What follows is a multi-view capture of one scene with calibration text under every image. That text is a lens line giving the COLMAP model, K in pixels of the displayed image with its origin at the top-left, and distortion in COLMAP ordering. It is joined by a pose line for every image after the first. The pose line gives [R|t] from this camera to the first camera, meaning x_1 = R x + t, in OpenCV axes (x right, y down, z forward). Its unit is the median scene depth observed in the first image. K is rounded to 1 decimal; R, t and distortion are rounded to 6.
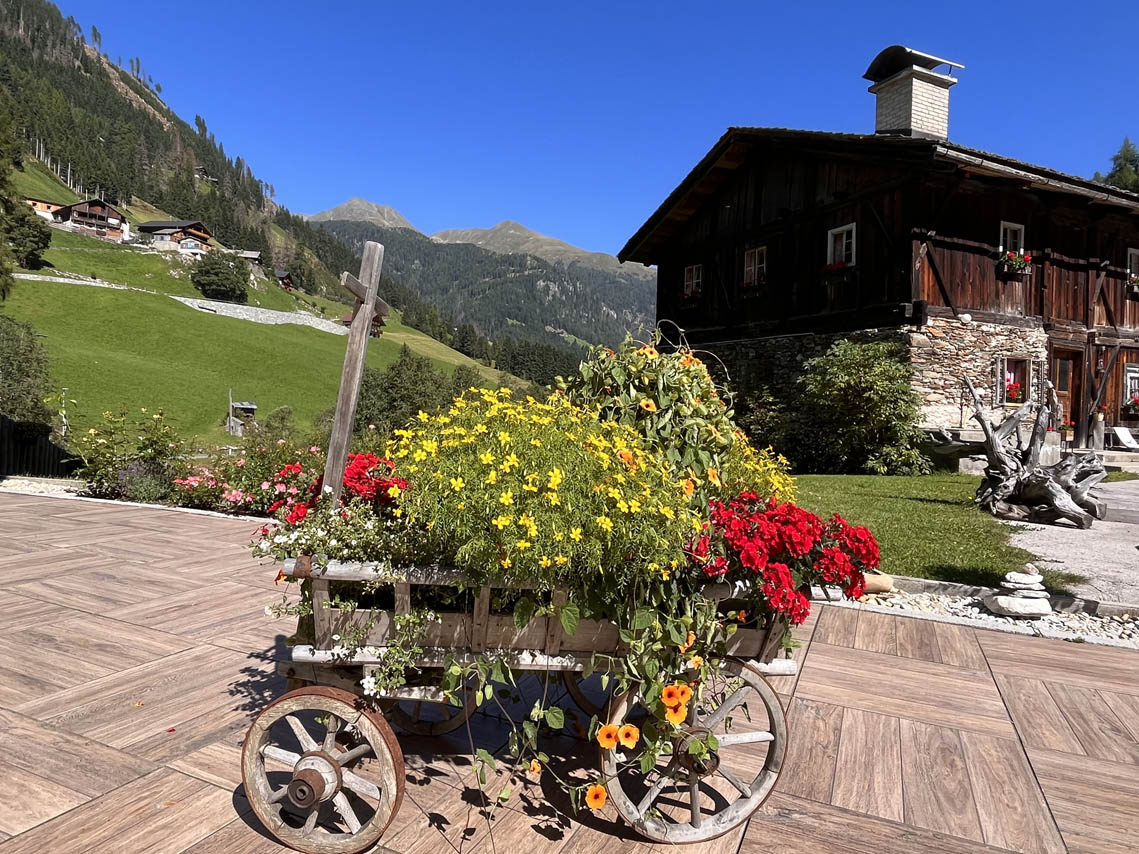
lens RADIAL K [[710.3, 0, 568.6], [0, 710.3, 421.3], [0, 0, 1]] dist [-0.003549, 0.005584]
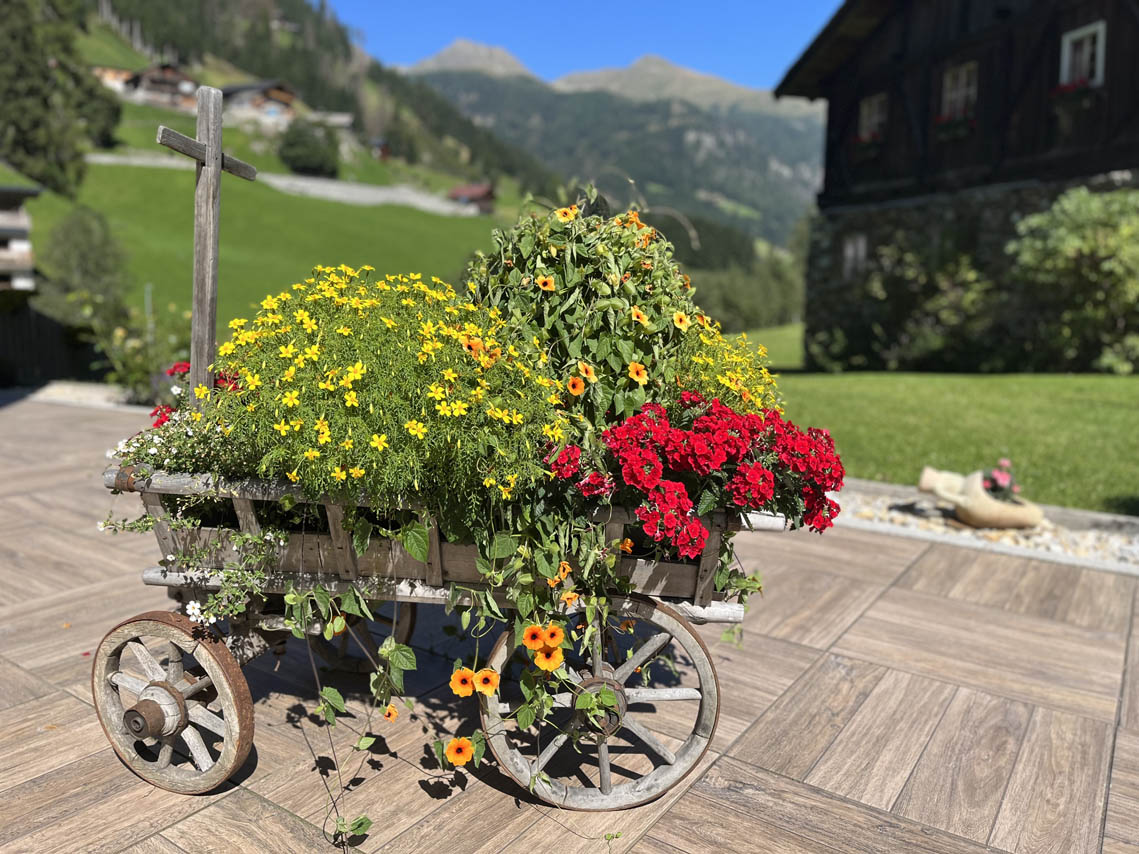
lens RADIAL K [[863.8, 0, 571.3], [0, 863.8, 423.8], [0, 0, 1]] dist [0.058185, -0.062038]
pose [[0.983834, 0.002307, -0.179066, 0.300113], [0.020101, 0.992176, 0.123222, 0.014227], [0.177949, -0.124829, 0.976090, 0.047643]]
